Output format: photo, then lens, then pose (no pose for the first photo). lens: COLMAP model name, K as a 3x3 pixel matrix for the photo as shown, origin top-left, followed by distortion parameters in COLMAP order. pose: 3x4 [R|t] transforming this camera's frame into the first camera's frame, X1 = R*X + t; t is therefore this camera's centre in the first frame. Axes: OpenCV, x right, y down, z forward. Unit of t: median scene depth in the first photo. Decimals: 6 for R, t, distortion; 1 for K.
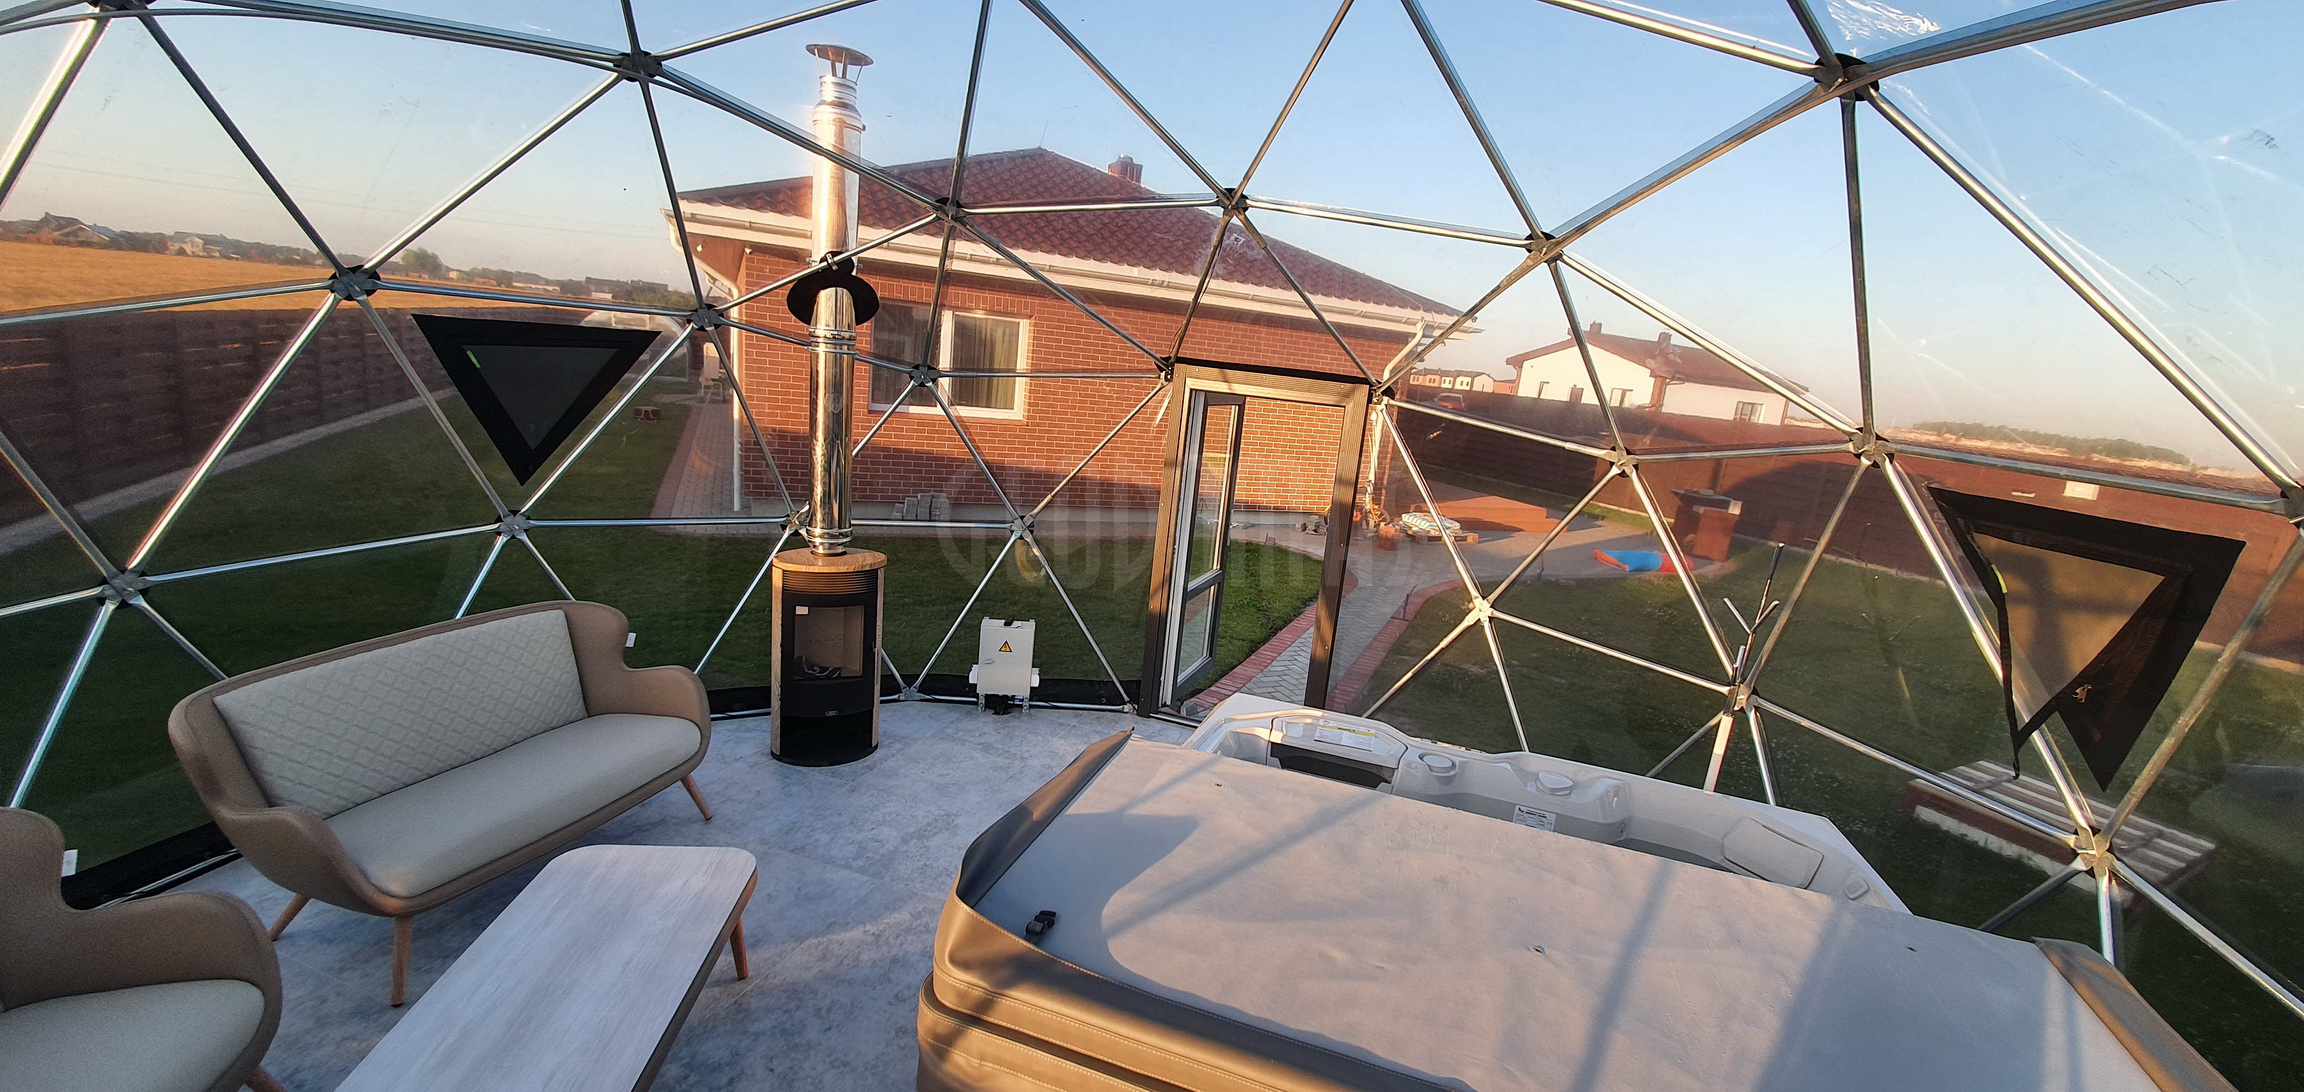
lens RADIAL K [[917.9, 0, 1182.5], [0, 917.9, 544.5], [0, 0, 1]] dist [0.015224, -0.015633]
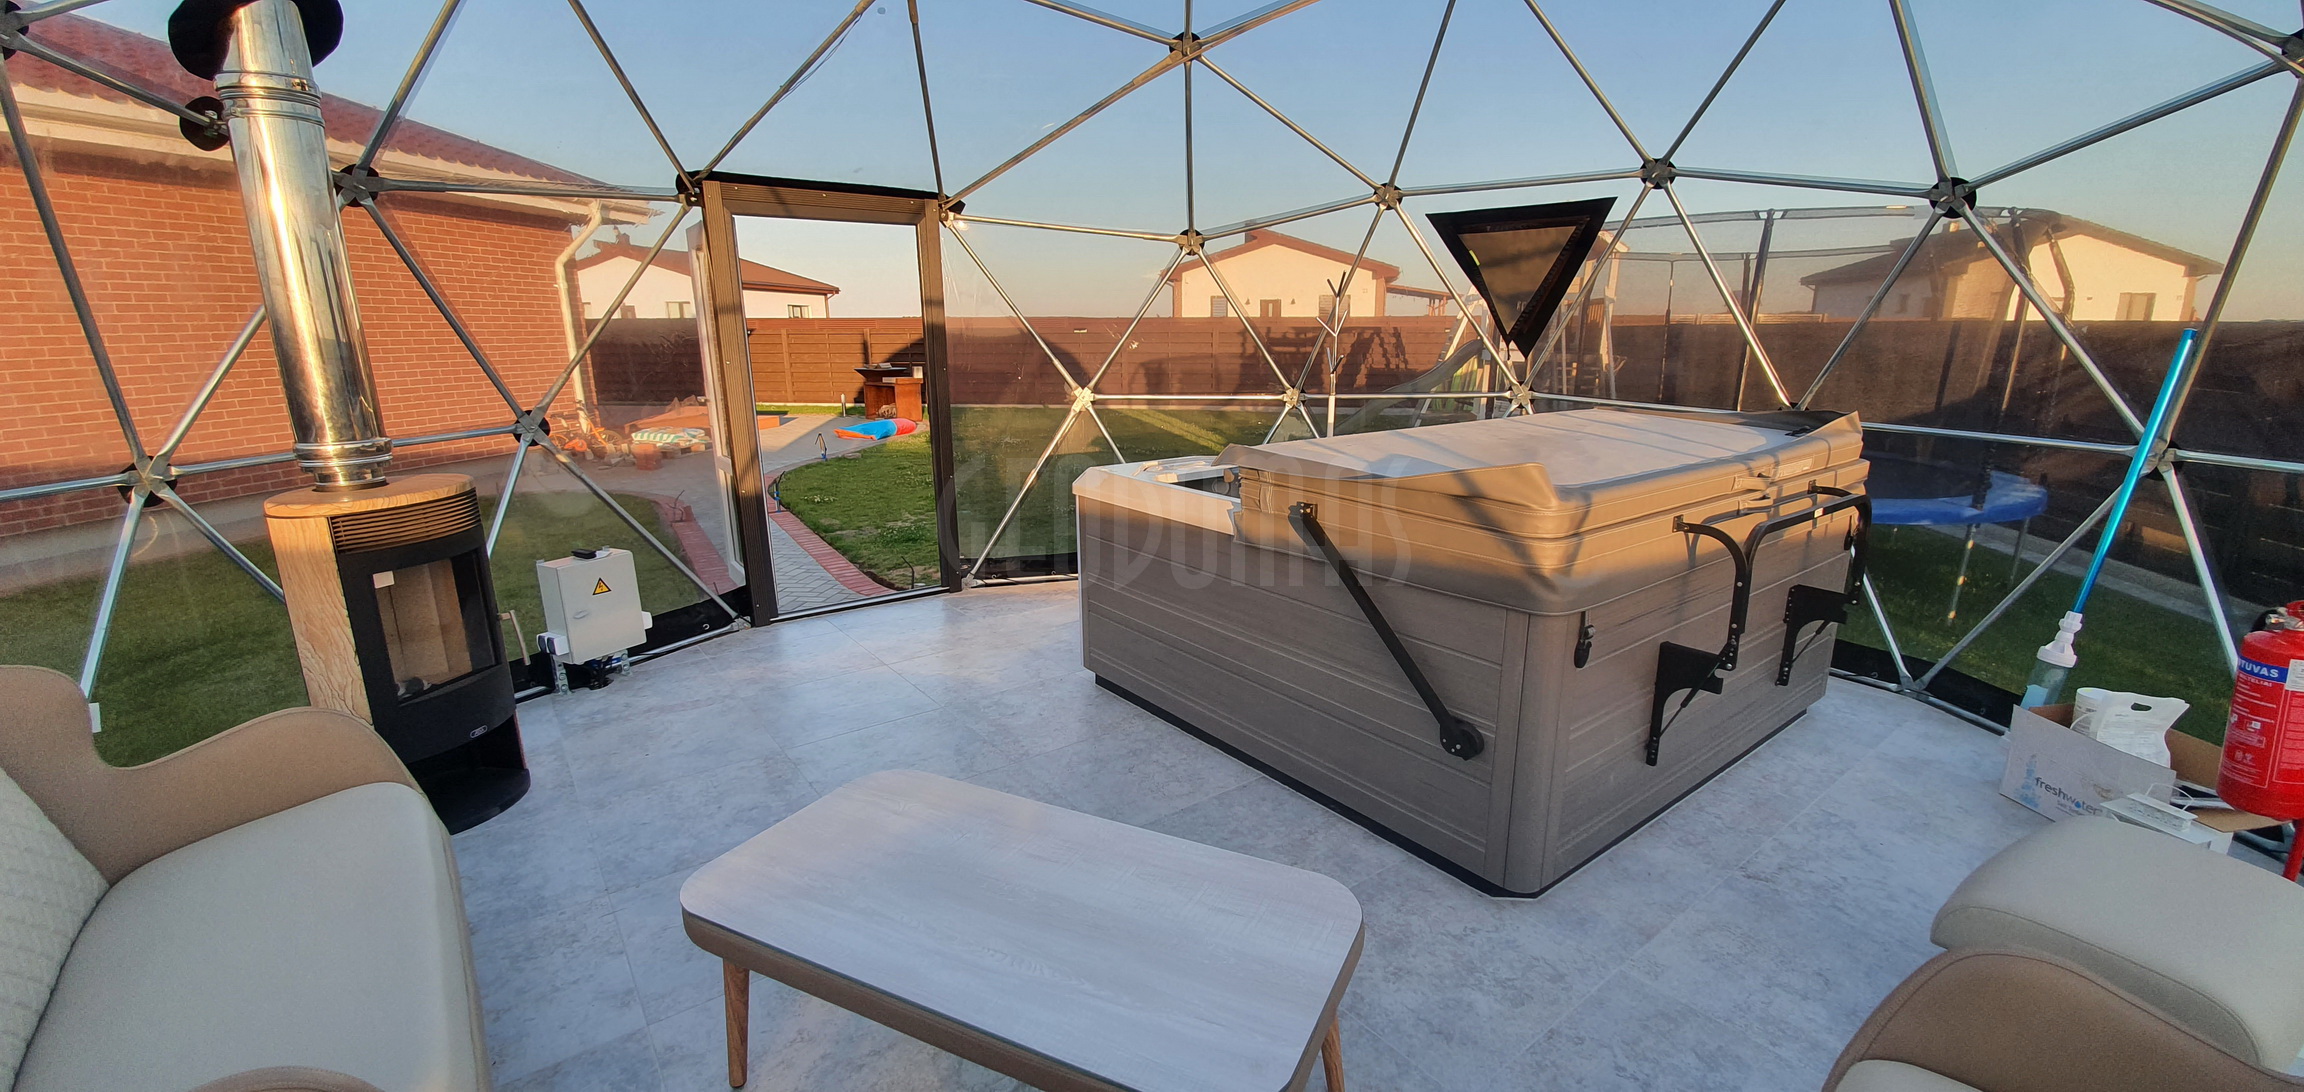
lens RADIAL K [[917.9, 0, 1182.5], [0, 917.9, 544.5], [0, 0, 1]] dist [0.015224, -0.015633]
pose [[0.549530, -0.291634, 0.782922, -0.570432], [0.228514, 0.953831, 0.194904, 0.050860], [-0.803616, 0.071804, 0.590801, 0.244120]]
